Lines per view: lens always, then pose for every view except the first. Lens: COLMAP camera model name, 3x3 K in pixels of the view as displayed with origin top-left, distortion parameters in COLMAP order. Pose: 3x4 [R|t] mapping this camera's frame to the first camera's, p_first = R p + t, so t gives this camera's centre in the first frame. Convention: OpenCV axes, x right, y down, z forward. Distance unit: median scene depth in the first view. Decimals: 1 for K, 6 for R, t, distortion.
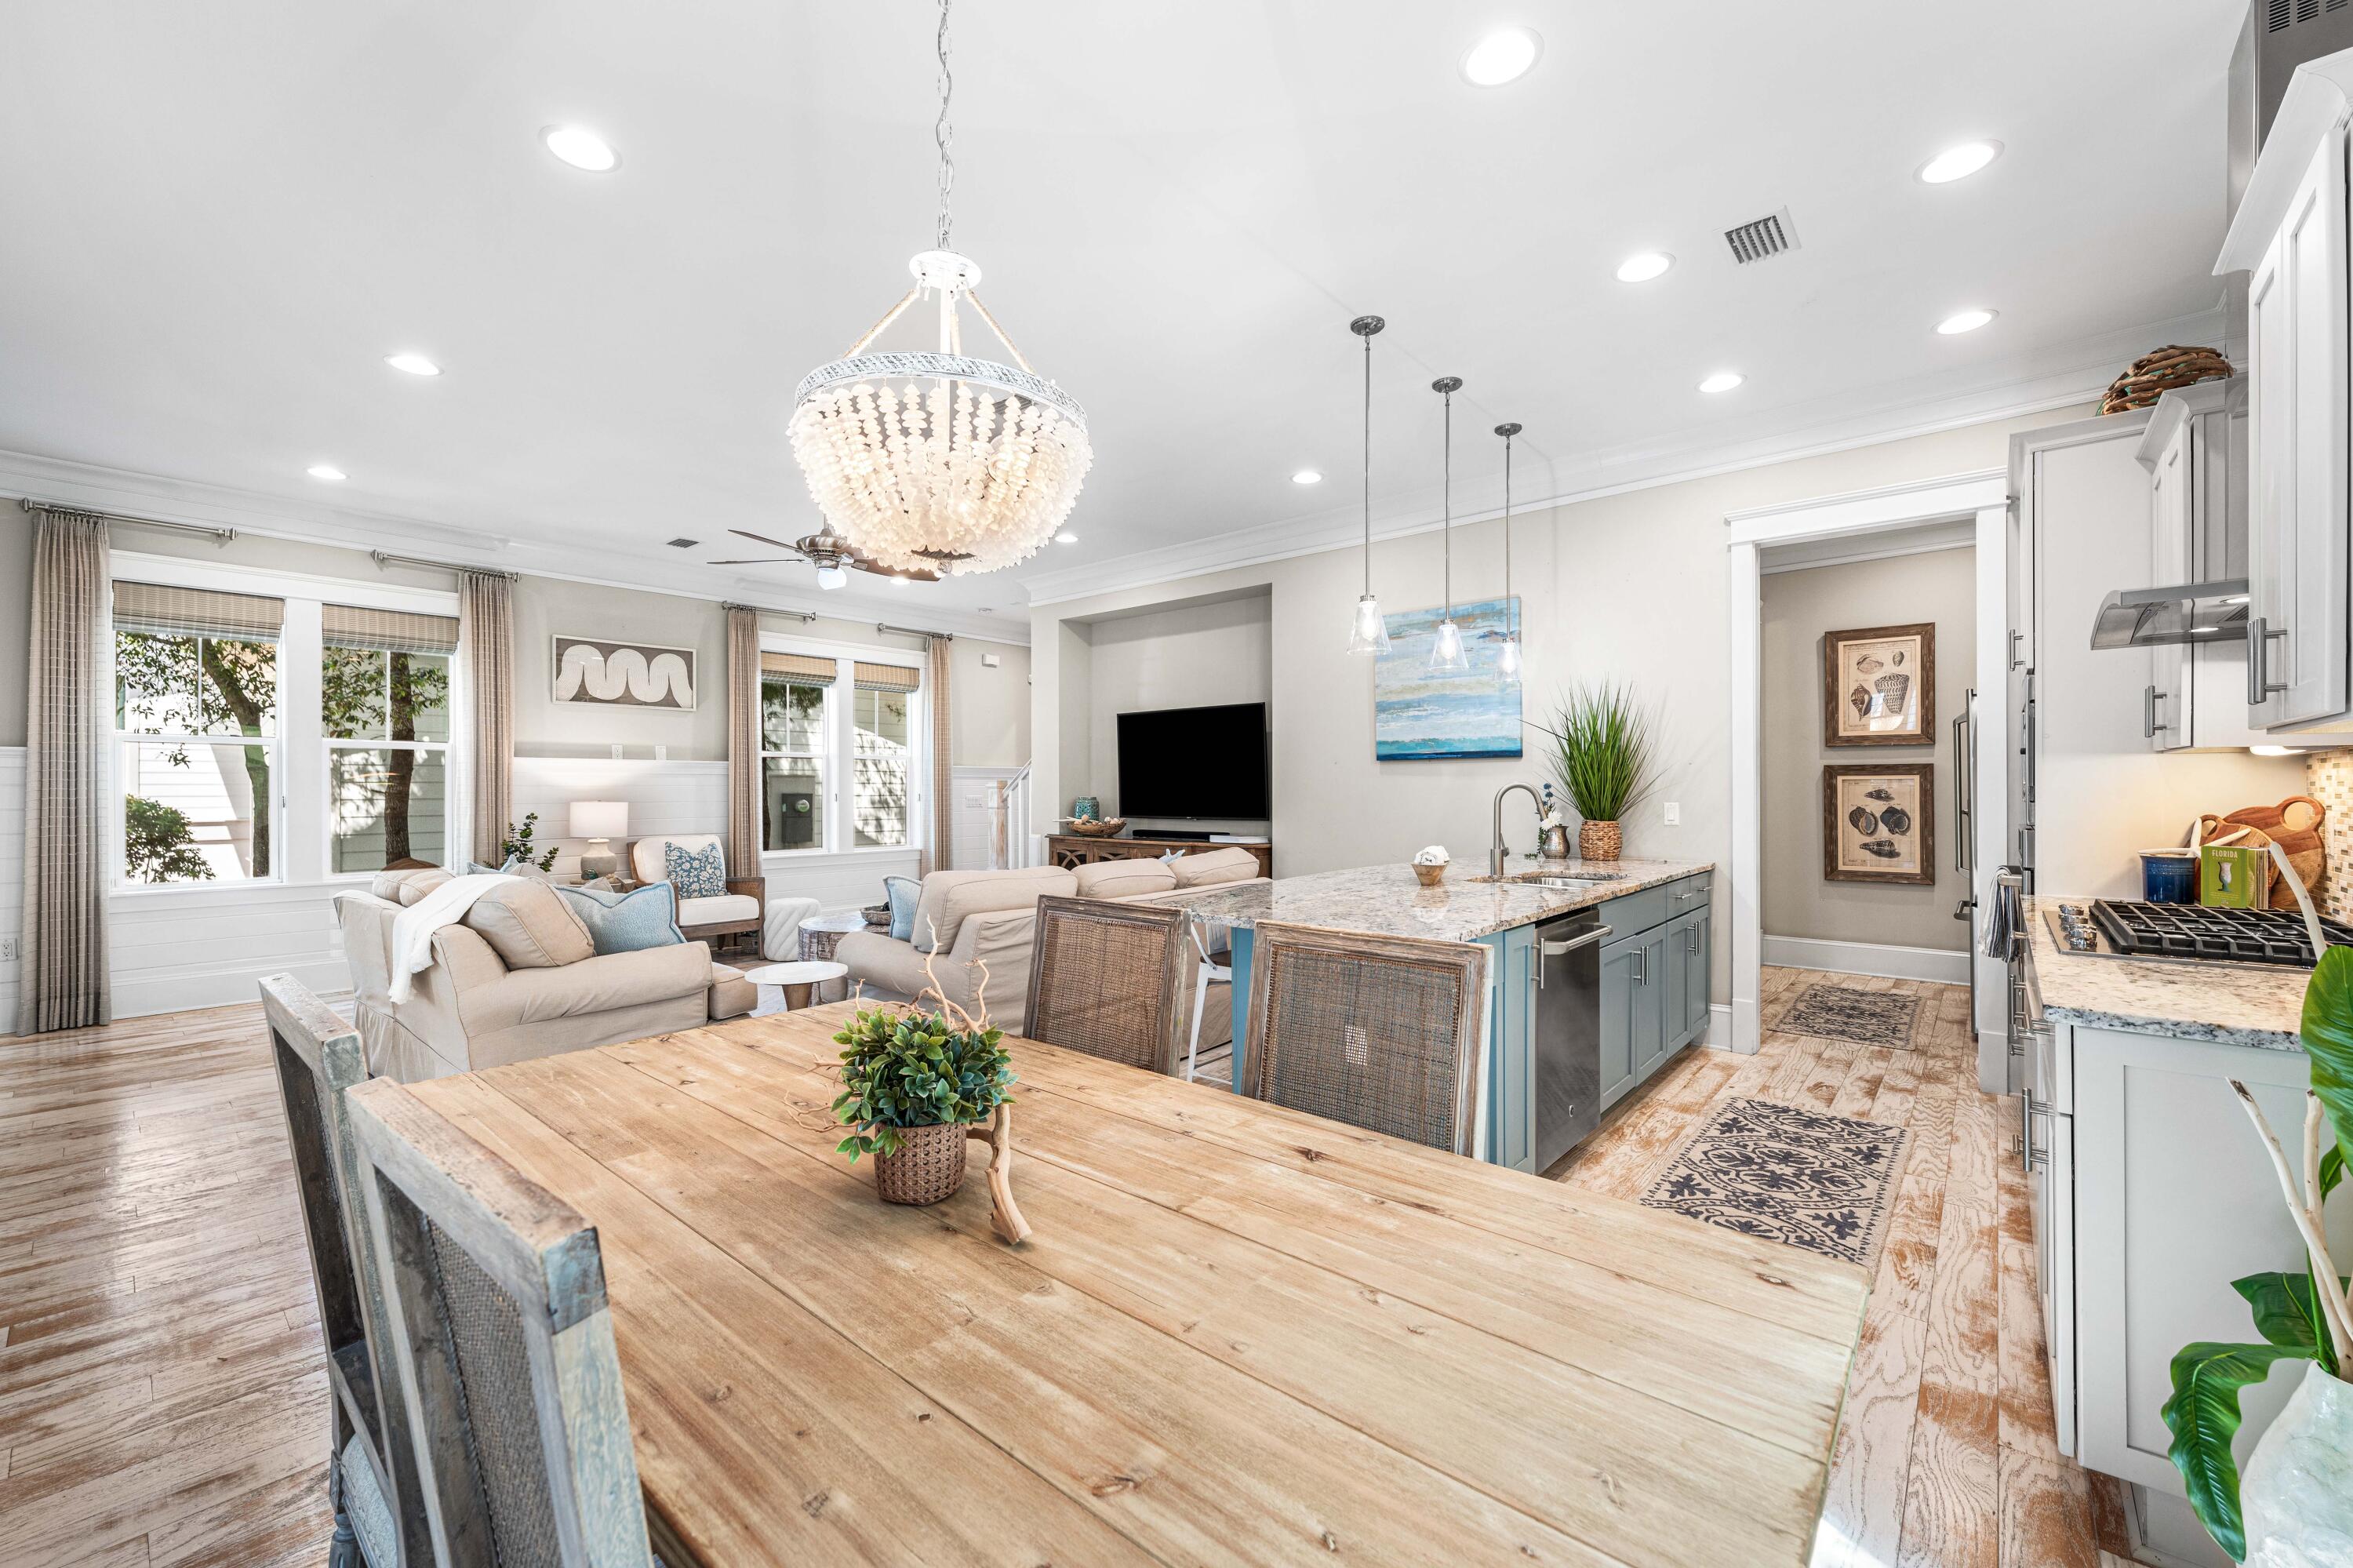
lens RADIAL K [[946.7, 0, 1176.5], [0, 946.7, 784.0], [0, 0, 1]] dist [0.002202, -0.000310]
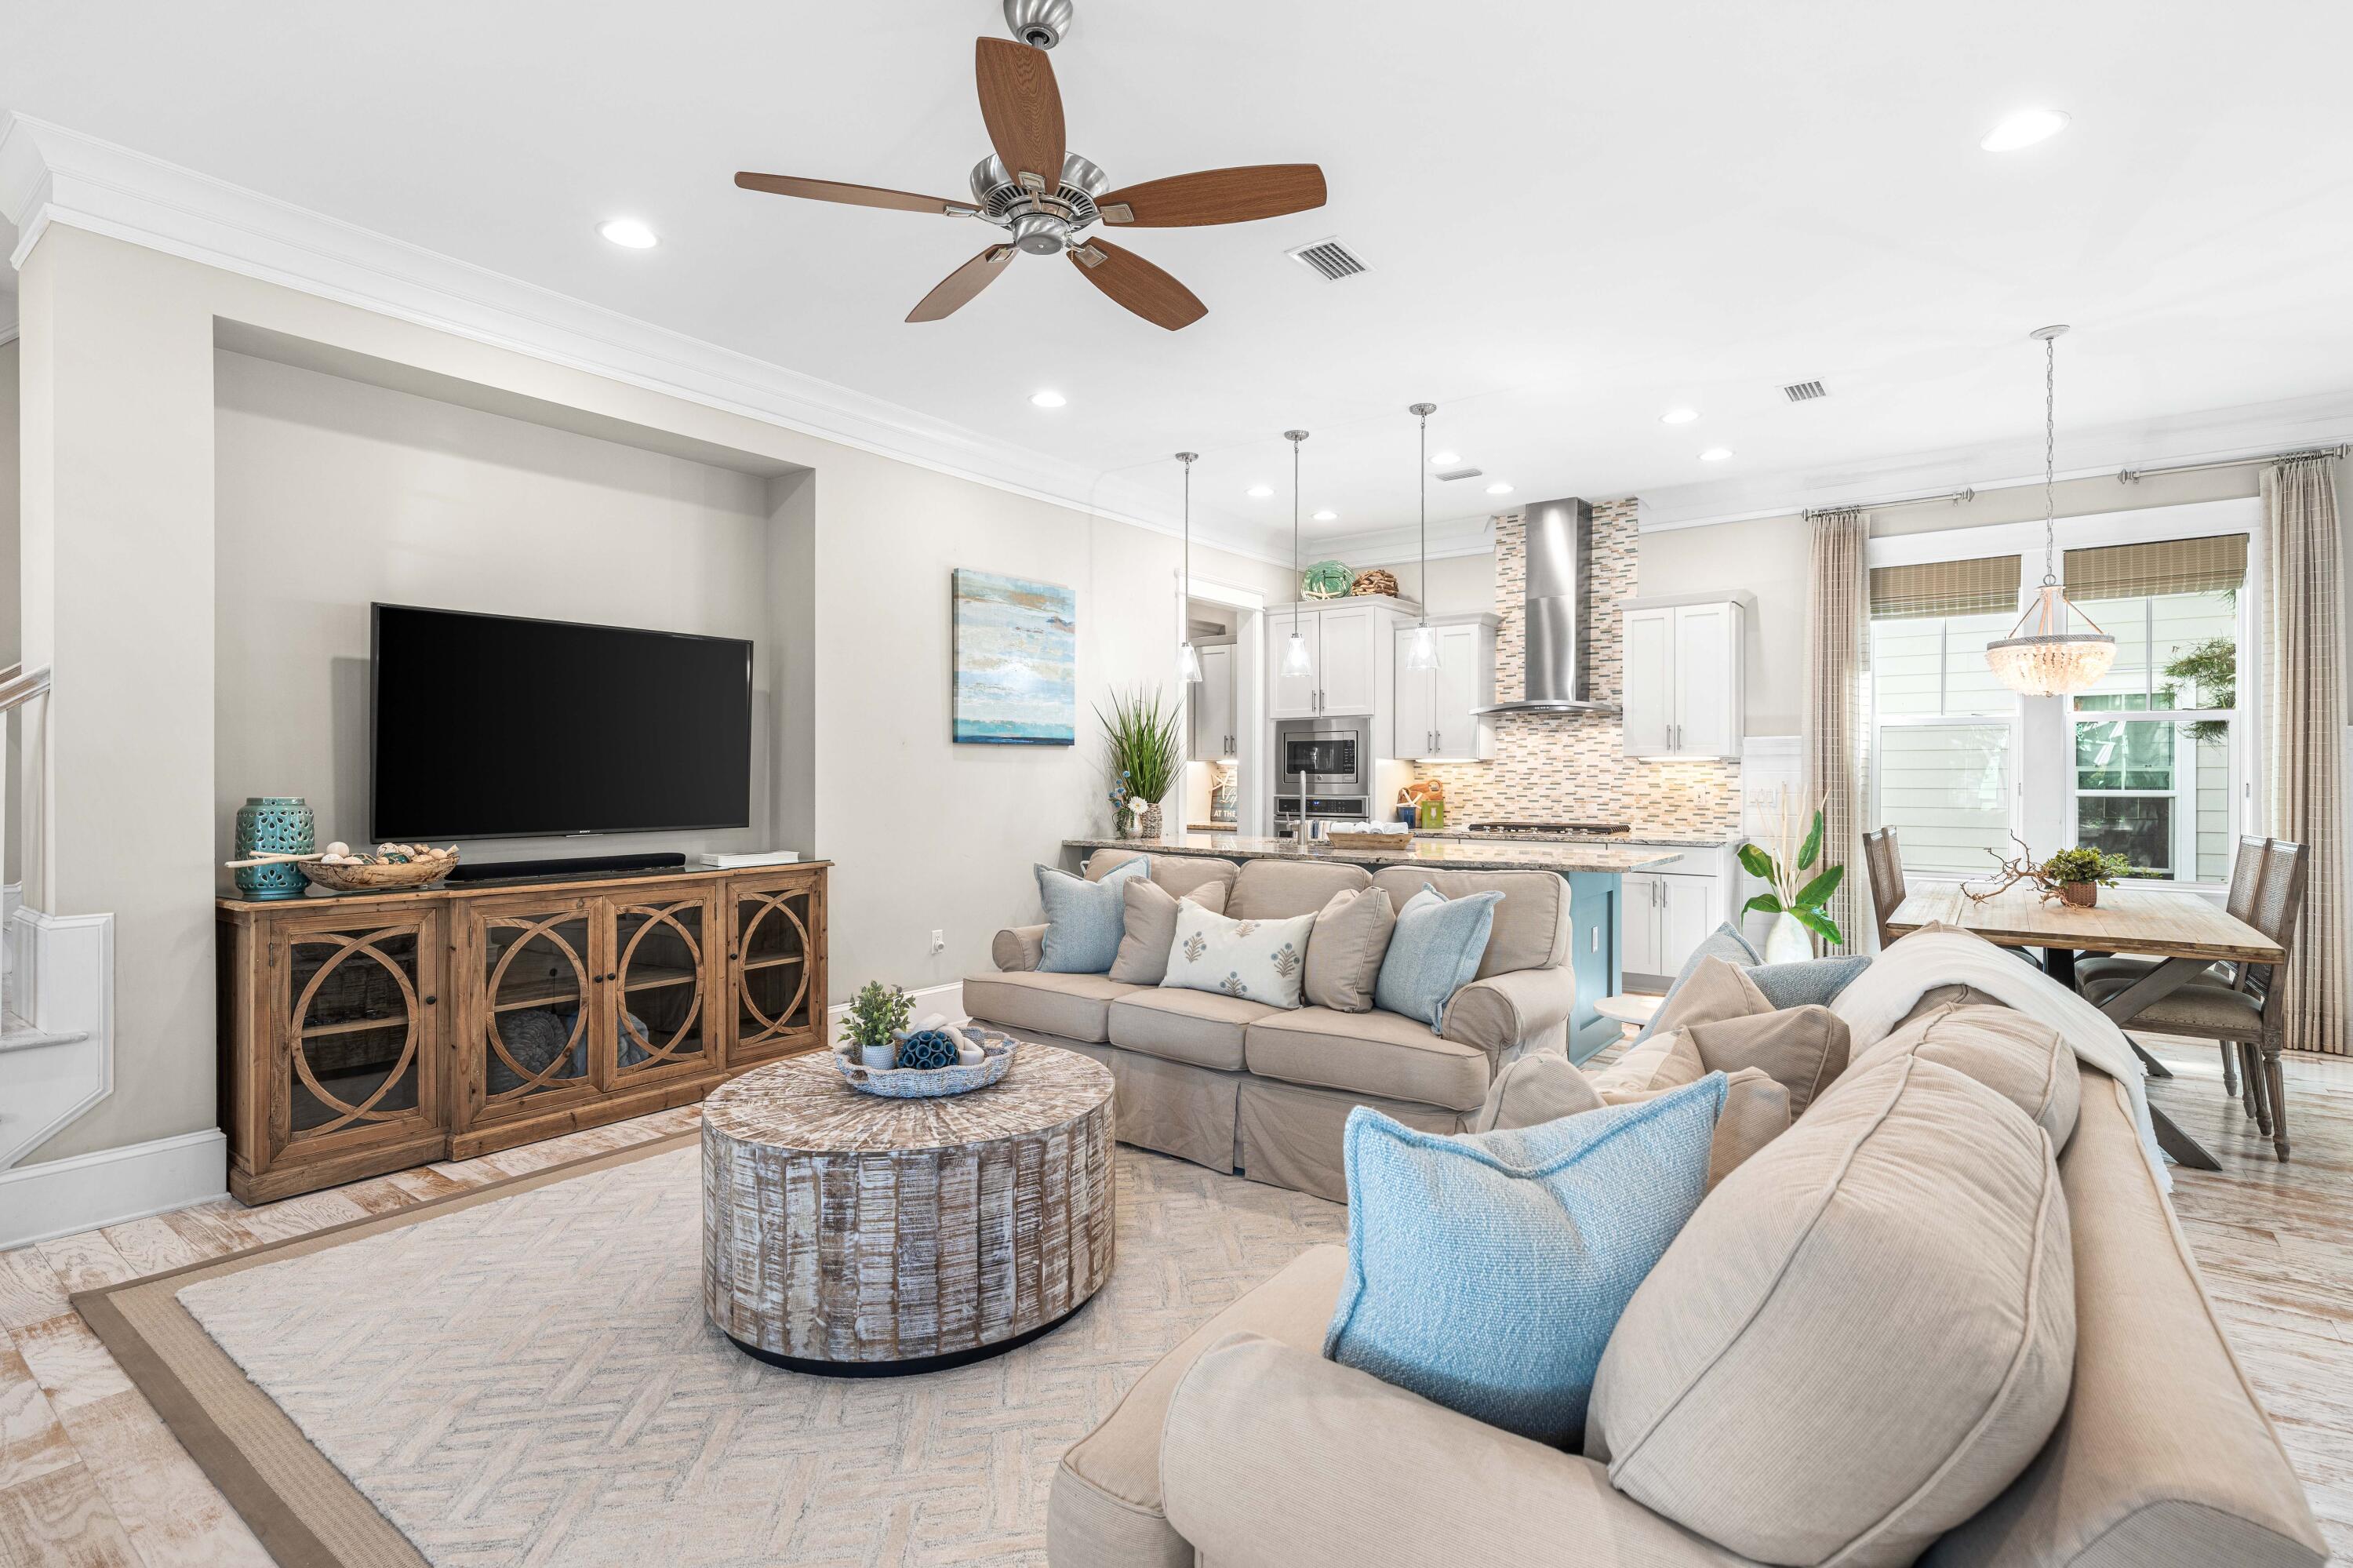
lens RADIAL K [[1123.4, 0, 1174.4], [0, 1123.4, 777.5], [0, 0, 1]] dist [0.001746, -0.000498]
pose [[-0.067839, 0.000057, 0.997696, -0.726696], [-0.003341, 0.999994, -0.000285, 0.005166], [-0.997691, -0.003352, -0.067839, 0.819422]]
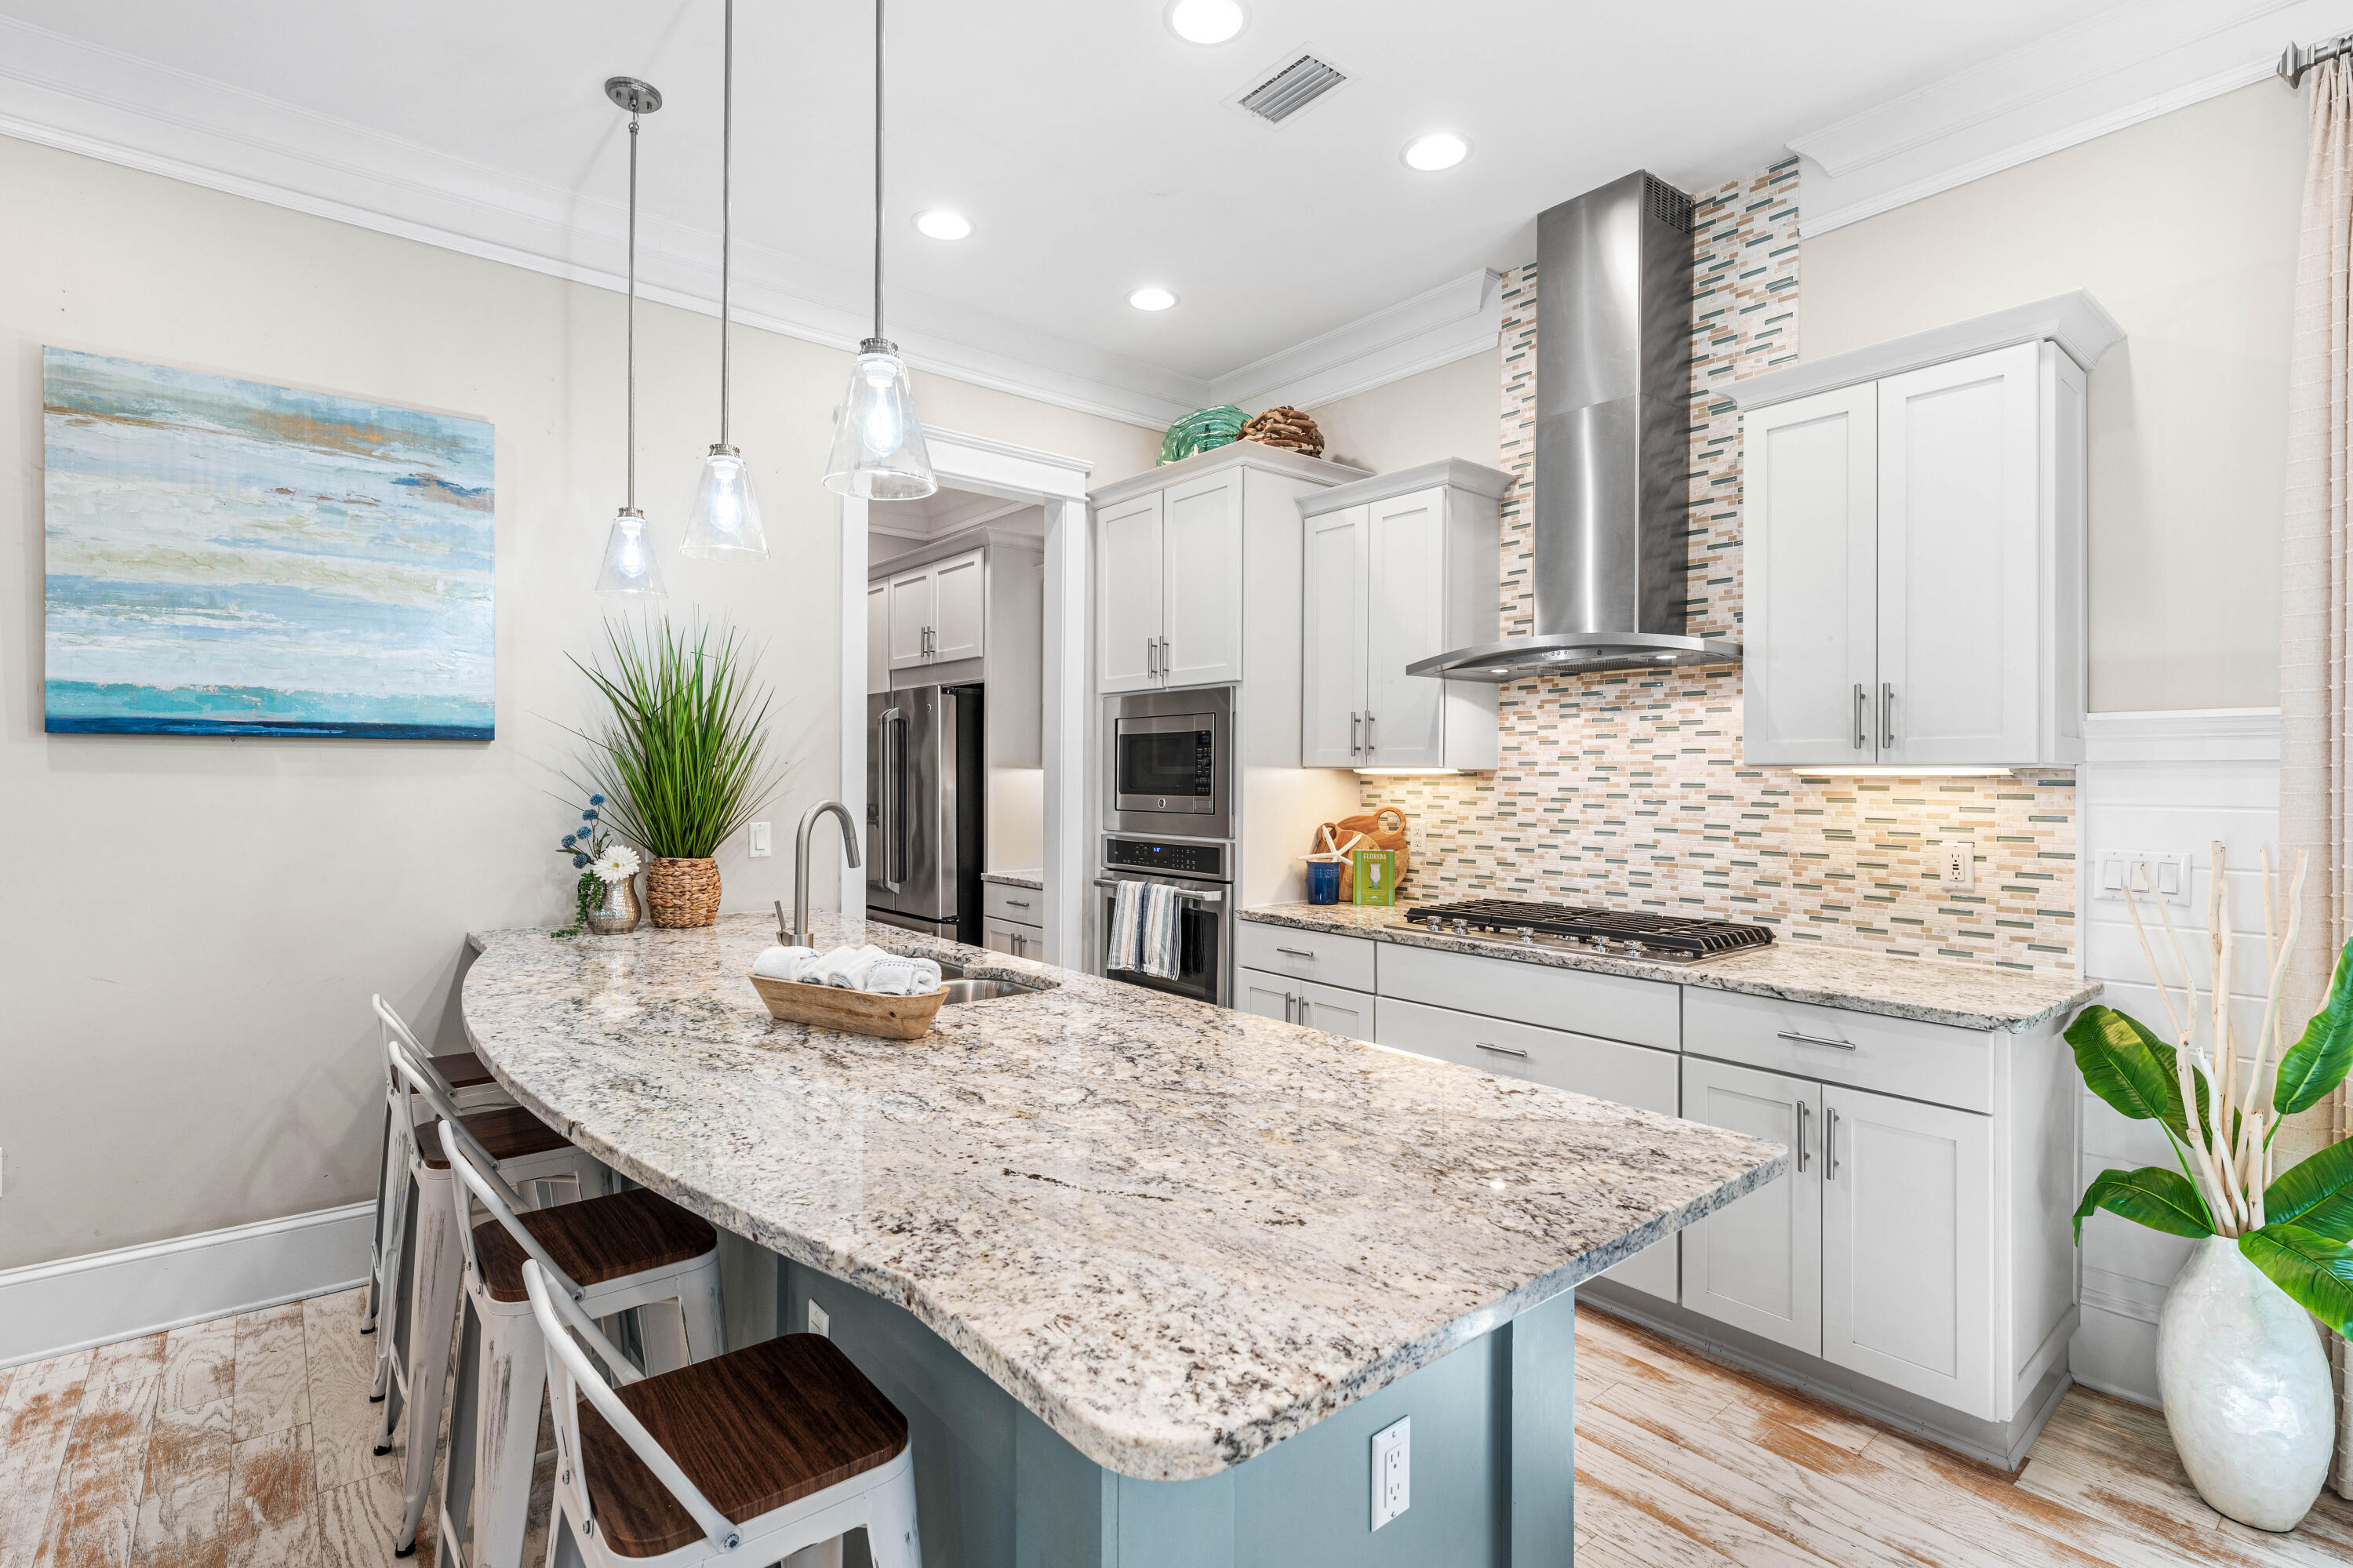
lens RADIAL K [[1105.6, 0, 1170.1], [0, 1105.6, 772.3], [0, 0, 1]] dist [0.001967, -0.000674]
pose [[0.168307, 0.006734, 0.985712, -0.133749], [-0.008821, 0.999947, -0.005325, -0.009798], [-0.985695, -0.007799, 0.168357, 0.457692]]
